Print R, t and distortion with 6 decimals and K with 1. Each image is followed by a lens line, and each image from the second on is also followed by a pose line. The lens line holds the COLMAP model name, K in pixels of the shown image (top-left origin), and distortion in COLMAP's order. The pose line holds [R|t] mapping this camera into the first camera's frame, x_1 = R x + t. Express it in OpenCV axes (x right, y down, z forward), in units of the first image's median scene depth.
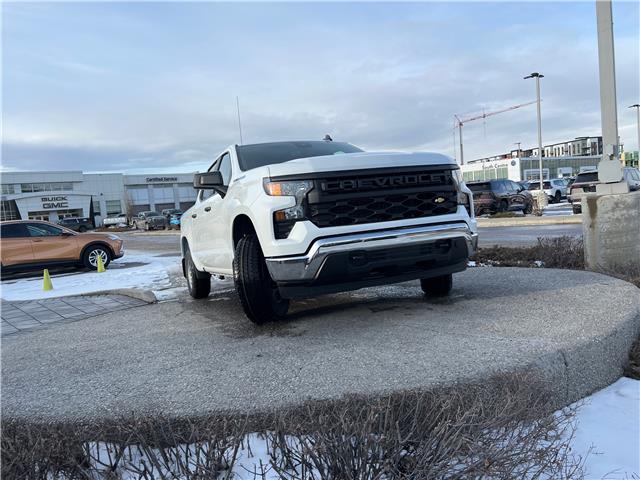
lens RADIAL K [[475.6, 0, 320.0], [0, 475.6, 240.0], [0, 0, 1]] dist [0.055929, -0.060106]
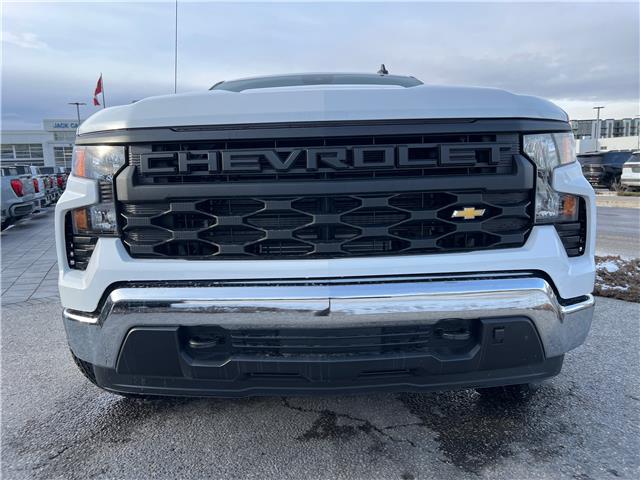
lens RADIAL K [[480.4, 0, 320.0], [0, 480.4, 240.0], [0, 0, 1]] dist [0.051547, -0.083471]
pose [[0.924948, 0.120145, -0.360606, 0.287724], [-0.084875, 0.990059, 0.112159, -0.097319], [0.370496, -0.073135, 0.925950, 0.605437]]
